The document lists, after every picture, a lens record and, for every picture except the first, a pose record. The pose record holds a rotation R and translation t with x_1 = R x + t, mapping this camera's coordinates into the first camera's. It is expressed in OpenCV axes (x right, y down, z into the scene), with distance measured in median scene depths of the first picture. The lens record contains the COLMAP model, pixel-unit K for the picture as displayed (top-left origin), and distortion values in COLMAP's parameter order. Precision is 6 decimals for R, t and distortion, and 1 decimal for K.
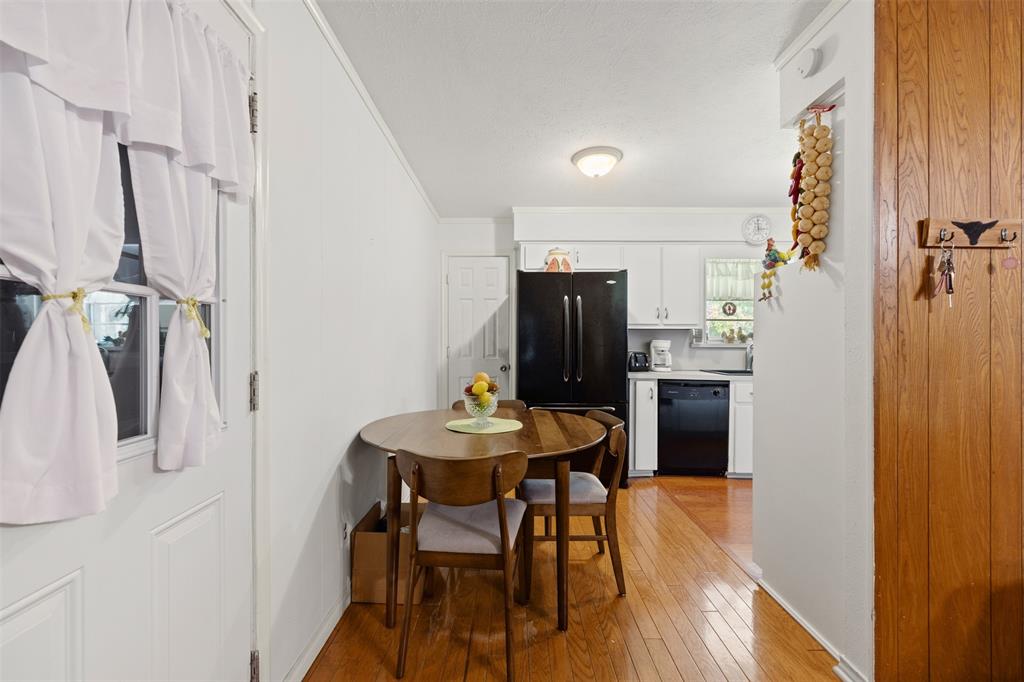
lens RADIAL K [[417.3, 0, 512.2], [0, 417.3, 349.0], [0, 0, 1]] dist [0.001449, 0.000285]
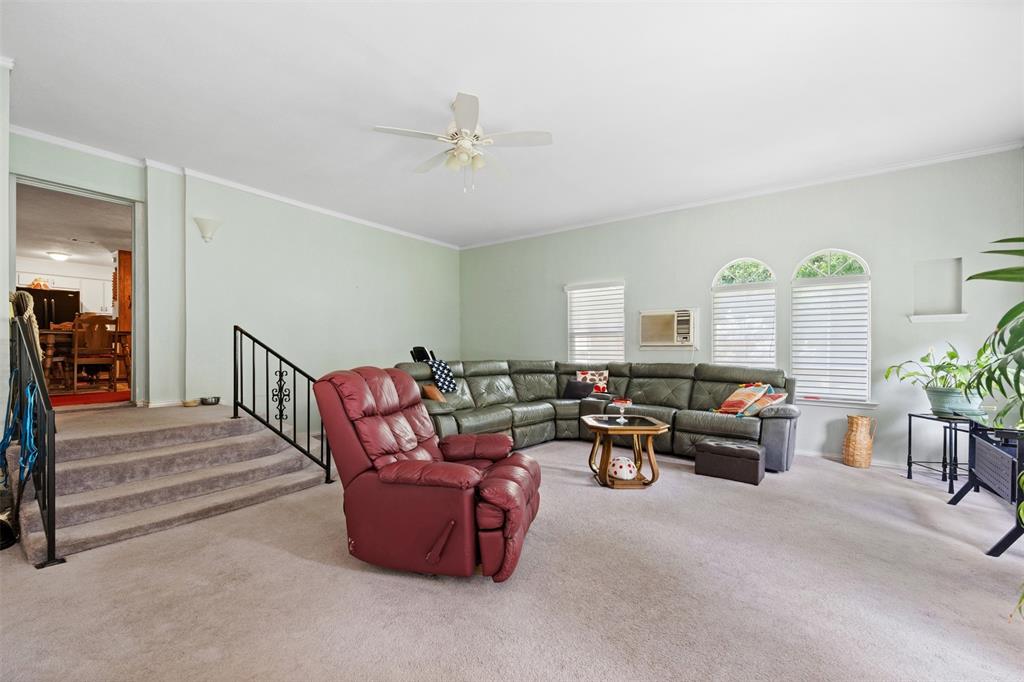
lens RADIAL K [[417.3, 0, 512.2], [0, 417.3, 349.0], [0, 0, 1]] dist [0.001449, 0.000285]
pose [[0.580949, -0.001070, 0.813939, -0.289942], [0.002390, 0.999997, -0.000391, 0.184135], [-0.813937, 0.002172, 0.580950, -2.761161]]
